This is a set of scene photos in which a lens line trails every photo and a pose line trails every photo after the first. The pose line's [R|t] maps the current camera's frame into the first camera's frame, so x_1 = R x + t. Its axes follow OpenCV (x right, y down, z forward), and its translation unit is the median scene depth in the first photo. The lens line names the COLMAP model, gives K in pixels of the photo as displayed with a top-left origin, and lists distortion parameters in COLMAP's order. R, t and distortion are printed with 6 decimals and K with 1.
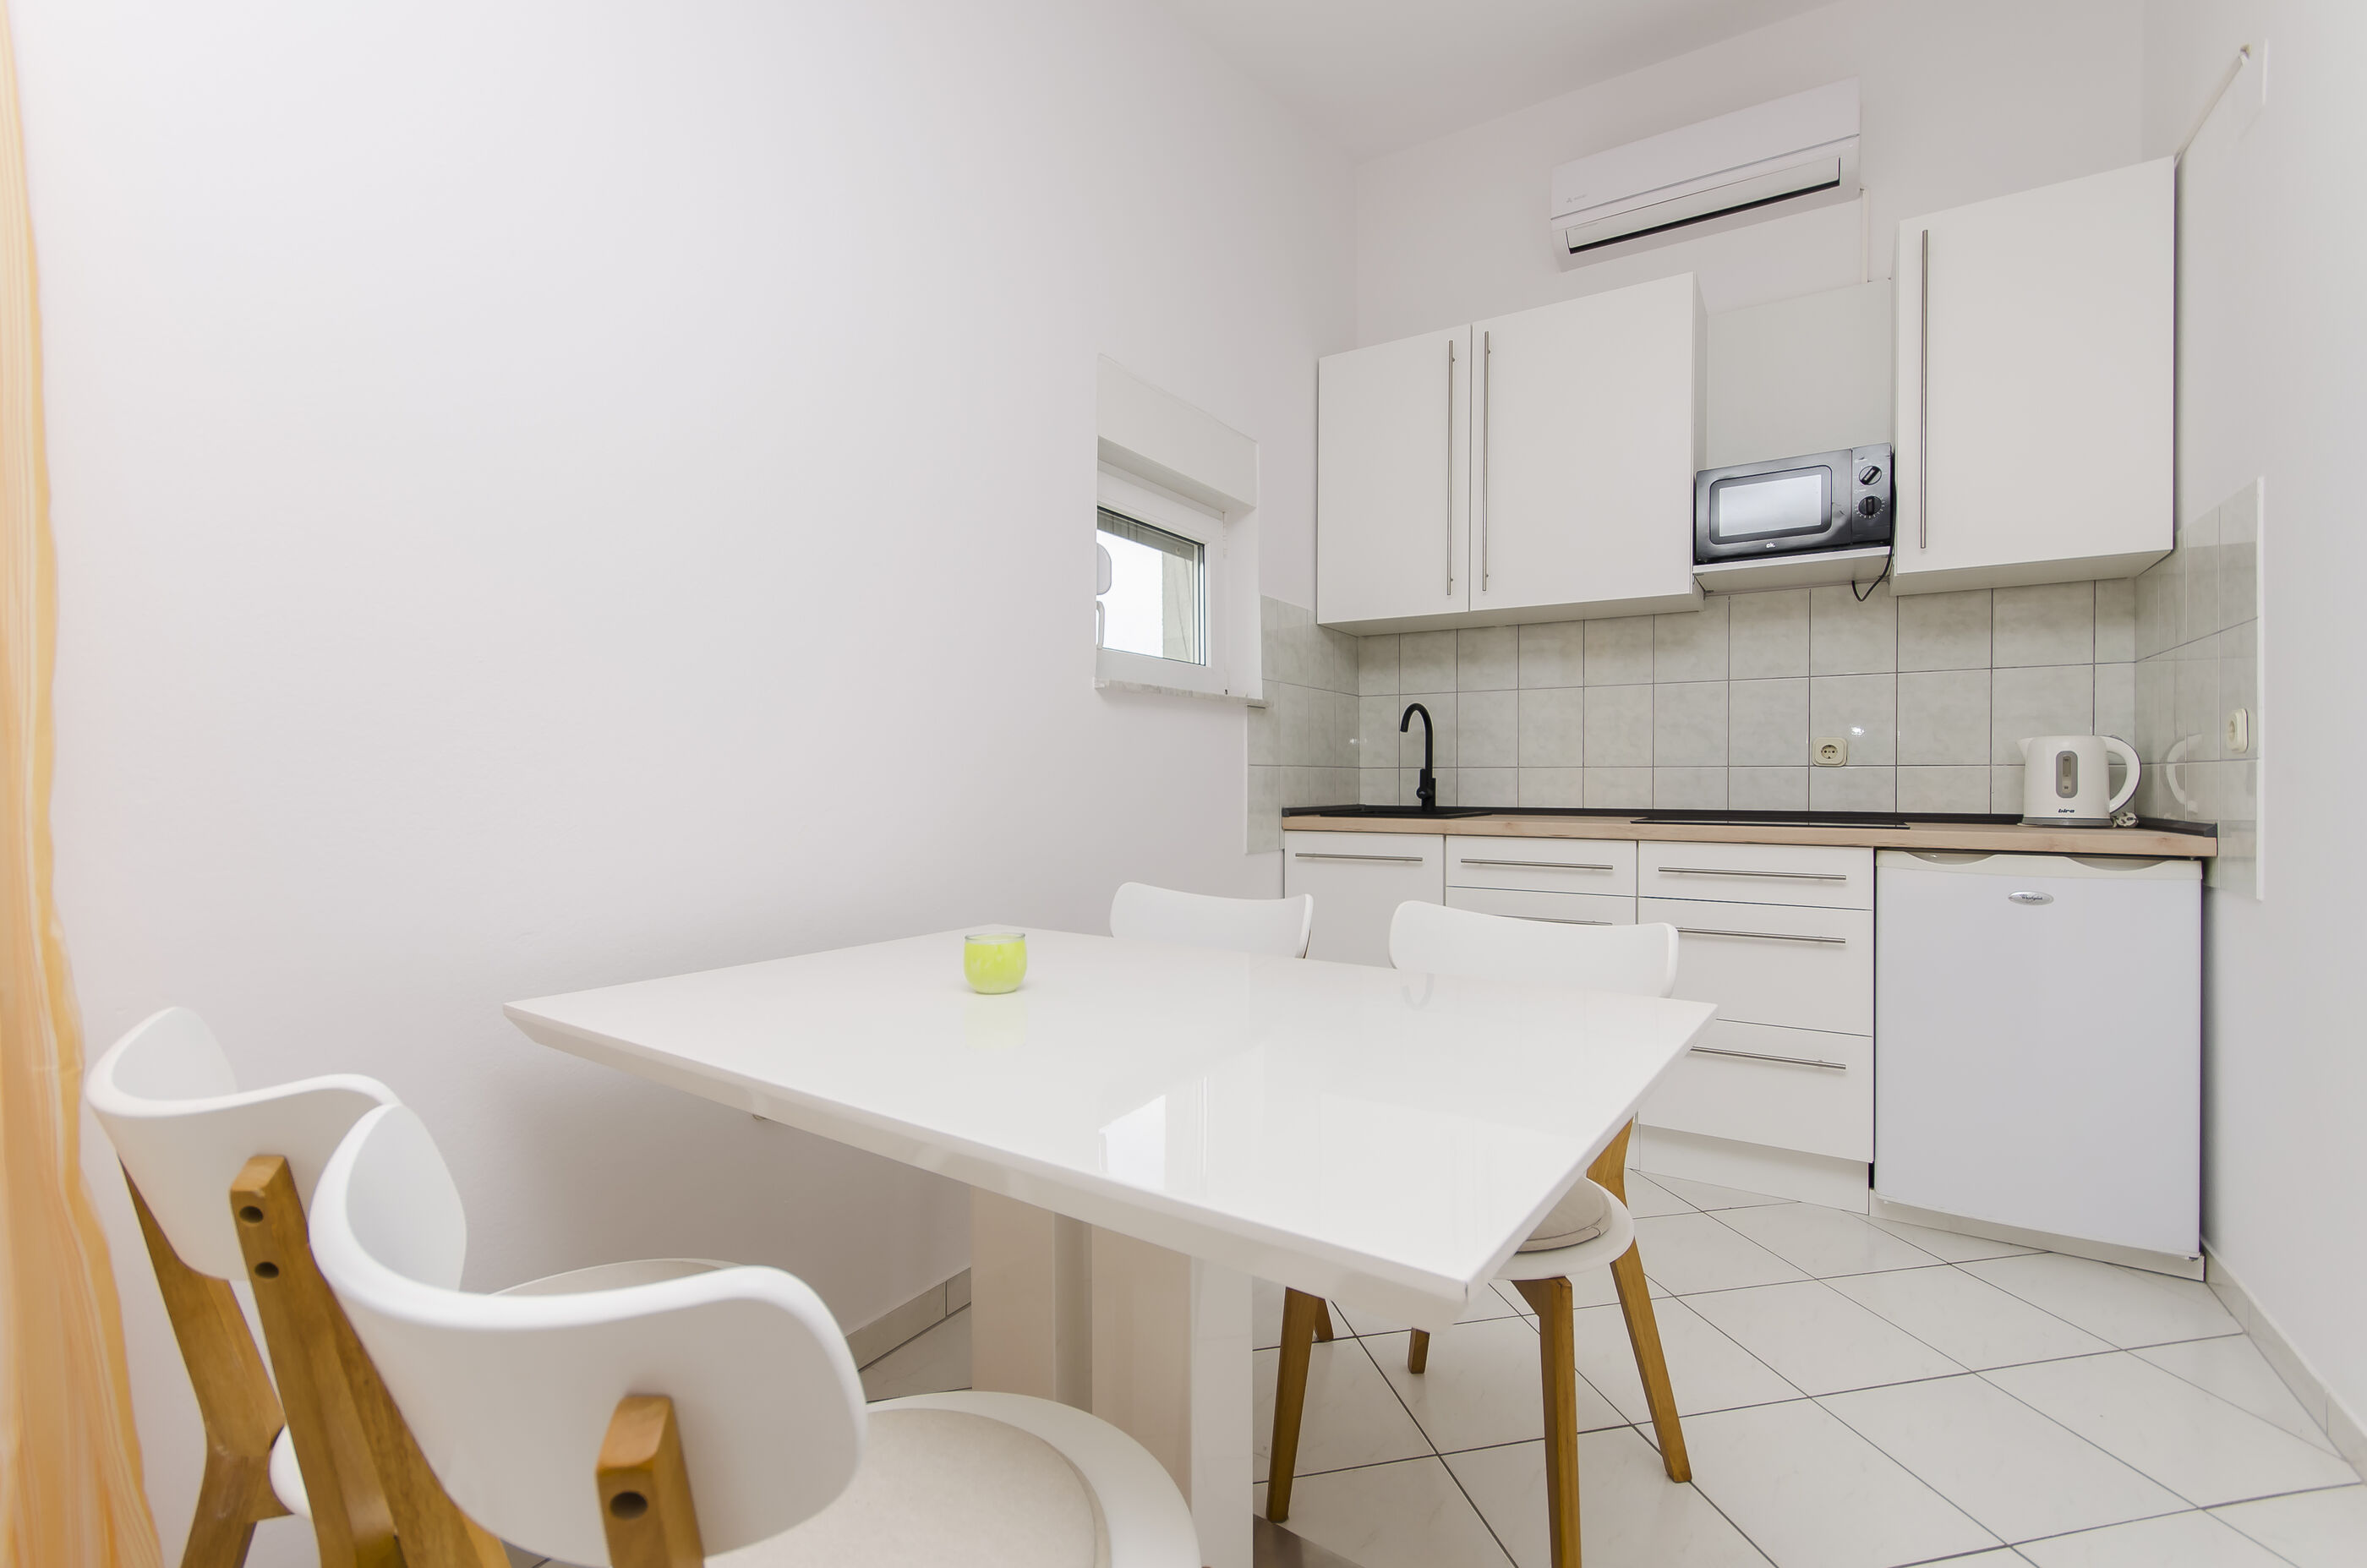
lens RADIAL K [[1032.7, 0, 1173.3], [0, 1032.7, 764.1], [0, 0, 1]] dist [0.011889, -0.001849]
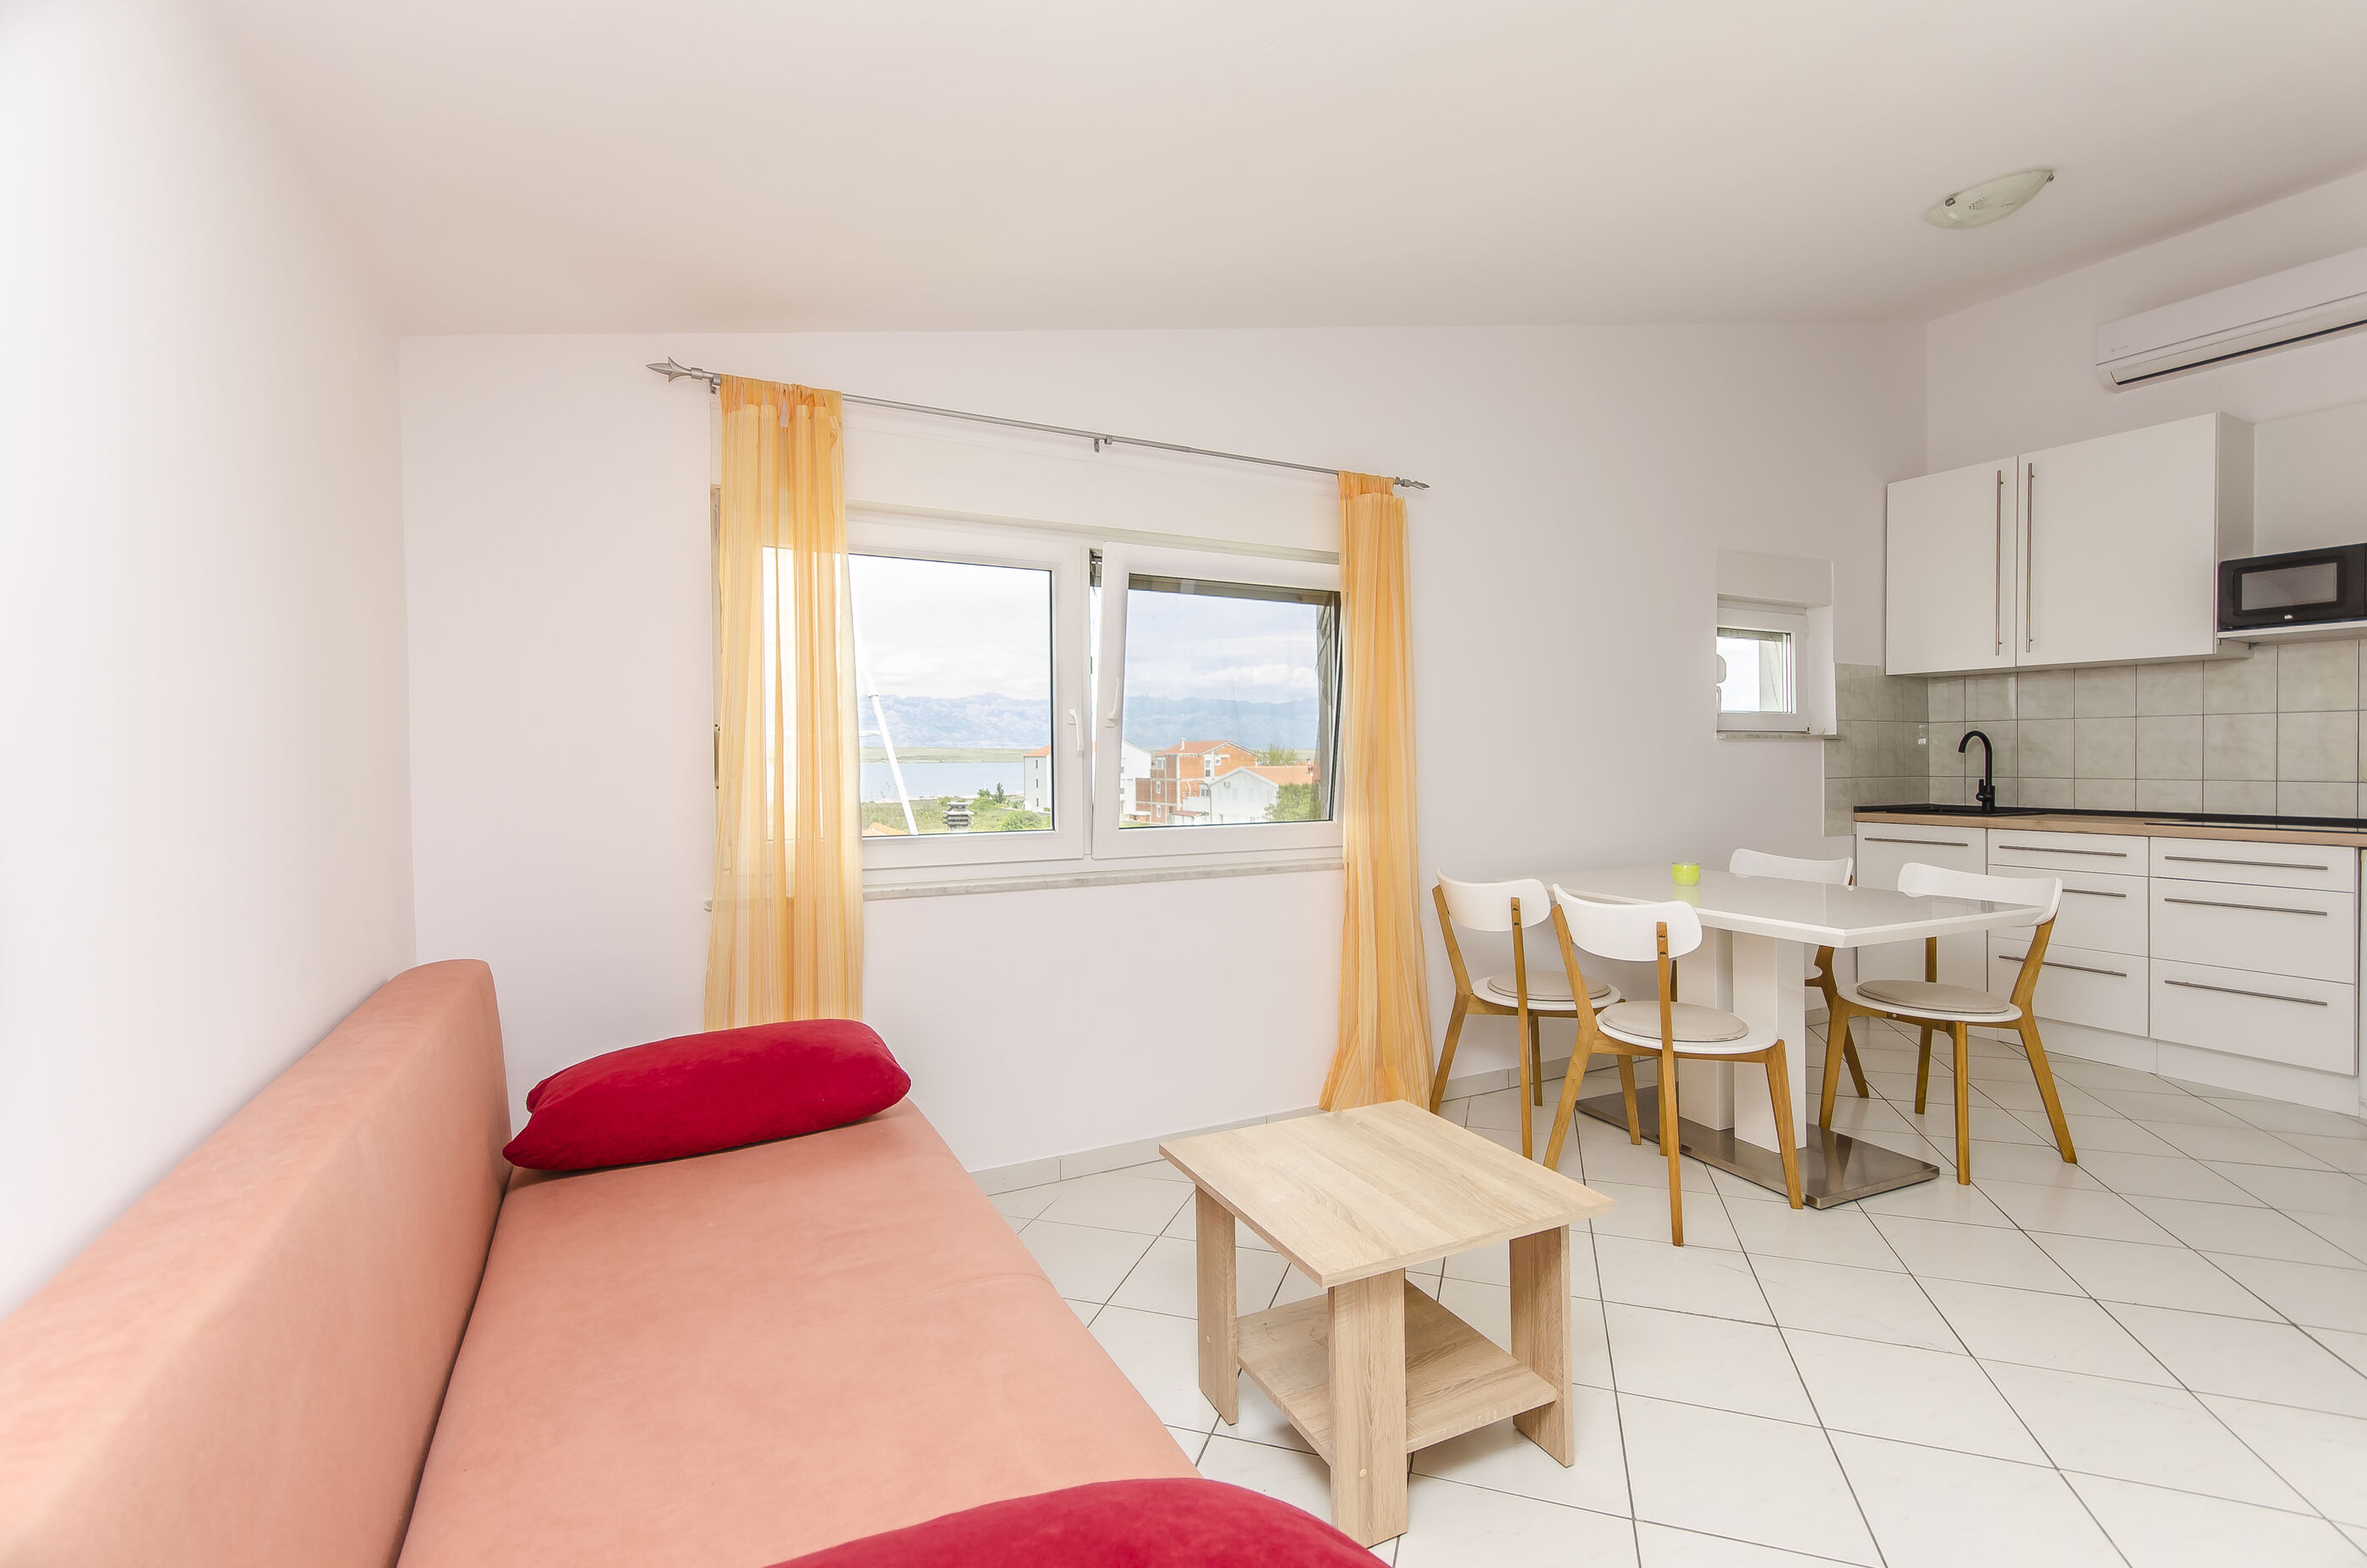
lens RADIAL K [[1032.7, 0, 1194.7], [0, 1032.7, 757.7], [0, 0, 1]] dist [0.011889, -0.001849]
pose [[0.877062, -0.000761, -0.480376, -0.006628], [0.007236, 0.999906, 0.011628, -0.054476], [0.480322, -0.013674, 0.876985, -0.800226]]
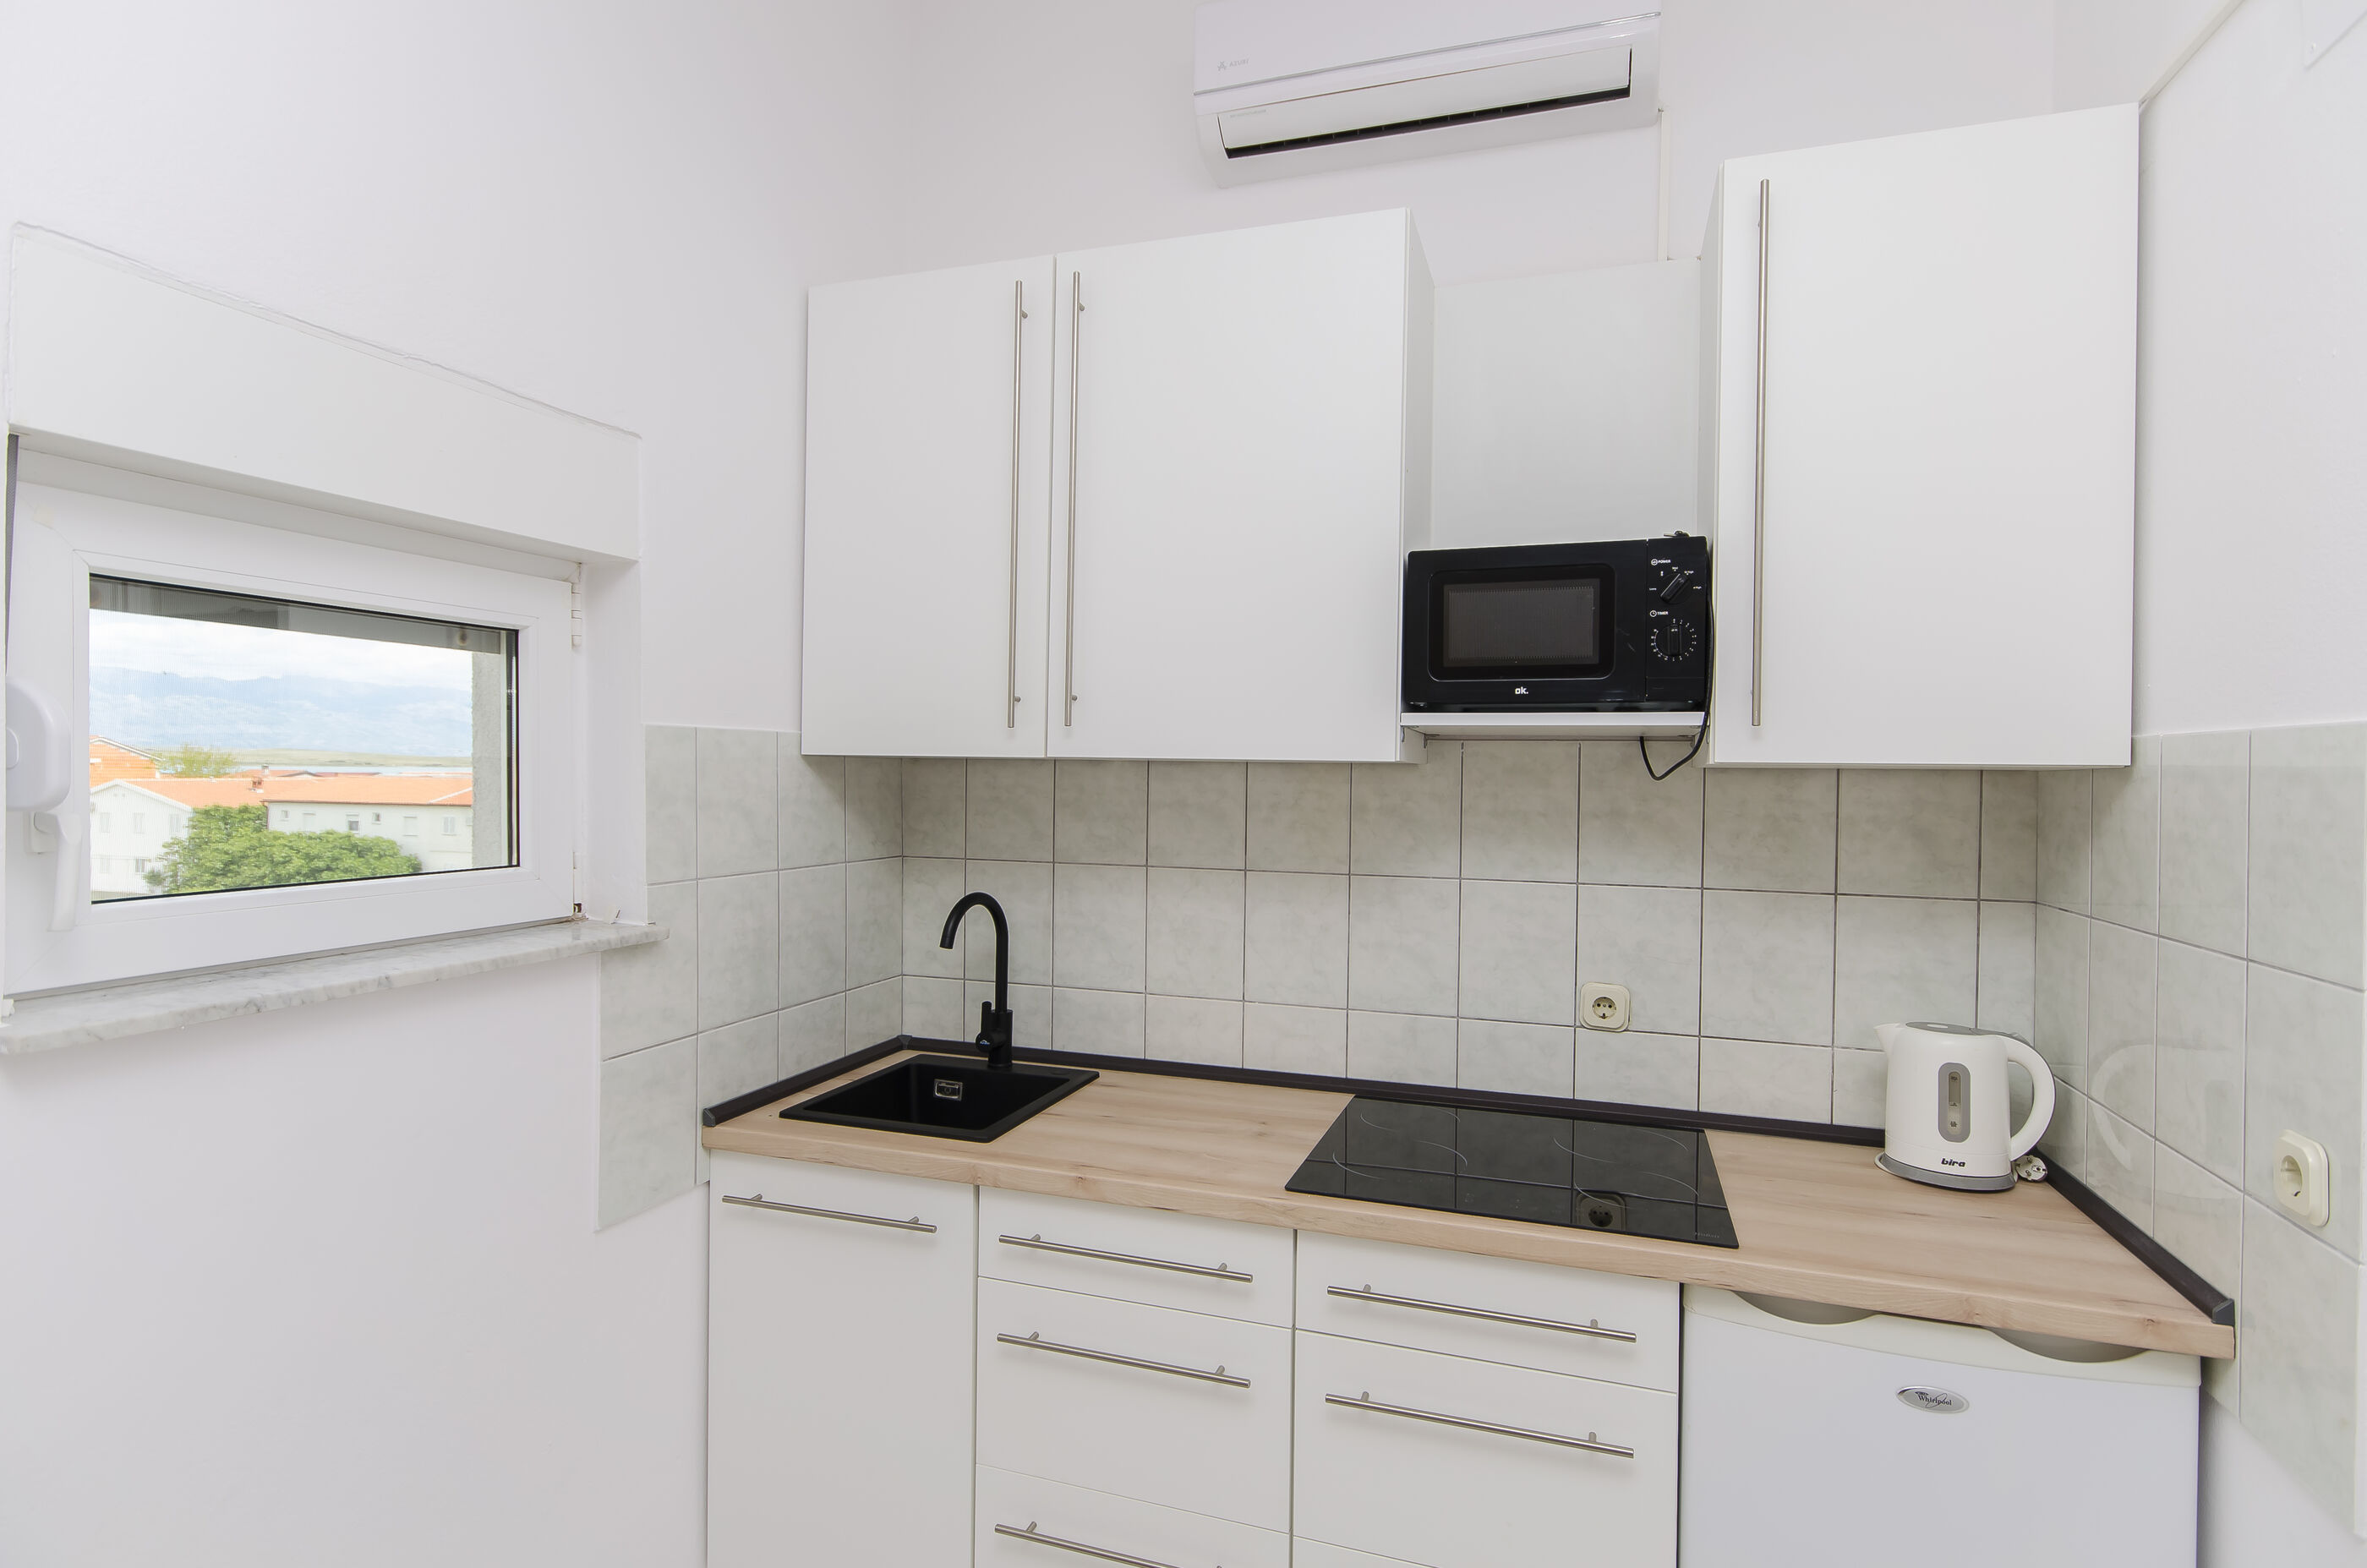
lens RADIAL K [[1224.5, 0, 1157.3], [0, 1224.5, 749.5], [0, 0, 1]] dist [0.002430, 0.004680]
pose [[0.974482, 0.016520, 0.223858, 0.213200], [-0.015744, 0.999862, -0.005254, -0.163659], [-0.223914, 0.001596, 0.974608, 0.358733]]
